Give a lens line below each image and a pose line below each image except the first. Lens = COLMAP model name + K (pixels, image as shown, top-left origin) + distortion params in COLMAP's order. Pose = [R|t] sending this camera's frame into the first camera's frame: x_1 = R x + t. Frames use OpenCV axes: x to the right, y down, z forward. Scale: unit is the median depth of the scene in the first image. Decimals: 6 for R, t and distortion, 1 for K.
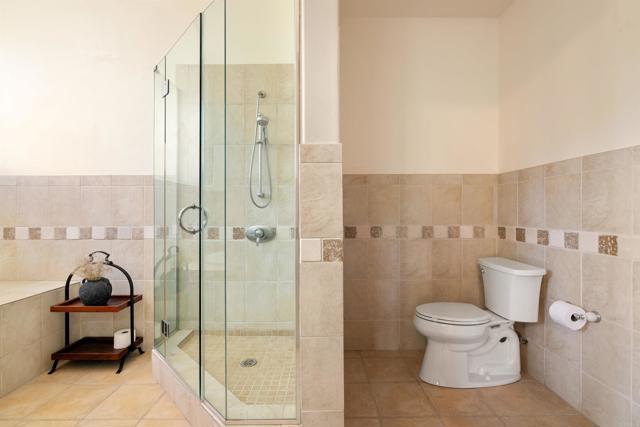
lens RADIAL K [[290.5, 0, 320.9], [0, 290.5, 211.6], [0, 0, 1]] dist [-0.001578, 0.000128]
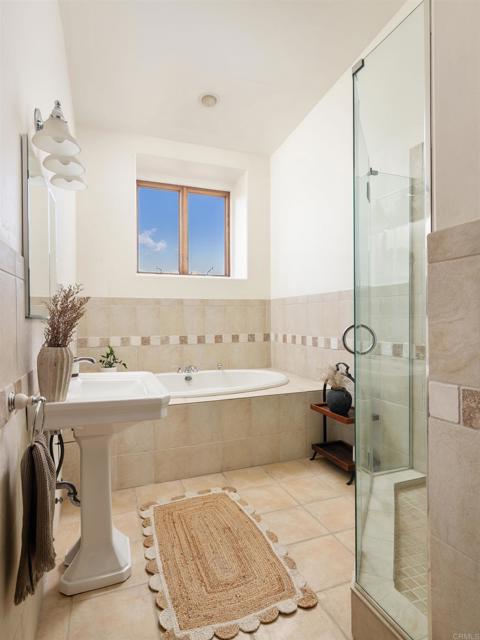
lens RADIAL K [[358.2, 0, 238.6], [0, 358.2, 319.9], [0, 0, 1]] dist [0.000062, 0.000526]
pose [[0.346426, 0.004468, -0.938067, 0.338519], [0.006582, 0.999952, 0.007194, -0.031935], [0.938054, -0.008666, 0.346380, 0.208764]]
